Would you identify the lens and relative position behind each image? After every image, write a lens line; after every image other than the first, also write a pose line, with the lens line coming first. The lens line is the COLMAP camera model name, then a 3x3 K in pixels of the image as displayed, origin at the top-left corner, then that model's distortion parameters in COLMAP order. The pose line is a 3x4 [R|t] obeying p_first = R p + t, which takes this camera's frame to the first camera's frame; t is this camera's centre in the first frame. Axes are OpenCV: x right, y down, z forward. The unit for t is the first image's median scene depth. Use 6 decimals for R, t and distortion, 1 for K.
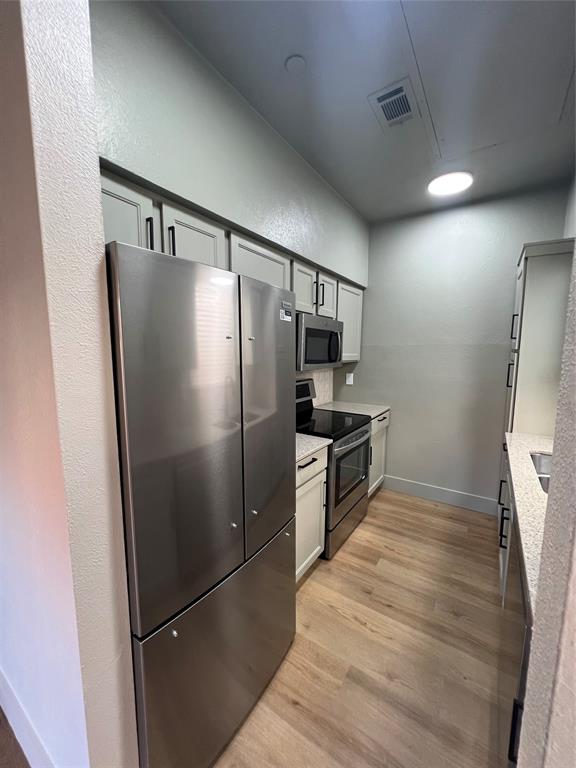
lens RADIAL K [[307.1, 0, 287.9], [0, 307.1, 385.8], [0, 0, 1]] dist [-0.001455, 0.000148]
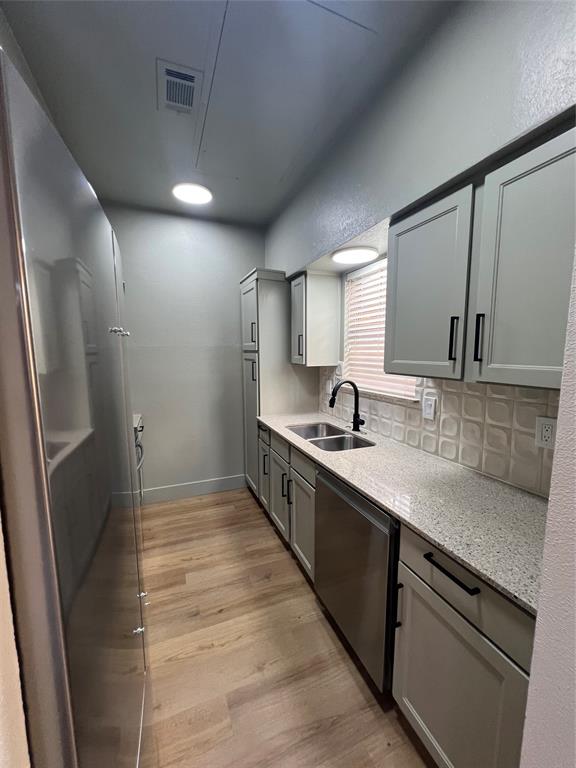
lens RADIAL K [[307.1, 0, 287.7], [0, 307.1, 385.4], [0, 0, 1]] dist [-0.001455, 0.000148]
pose [[0.564242, -0.093597, 0.820287, -0.240313], [0.100022, 0.993984, 0.044615, -0.019011], [-0.819528, 0.056873, 0.570210, 0.186203]]
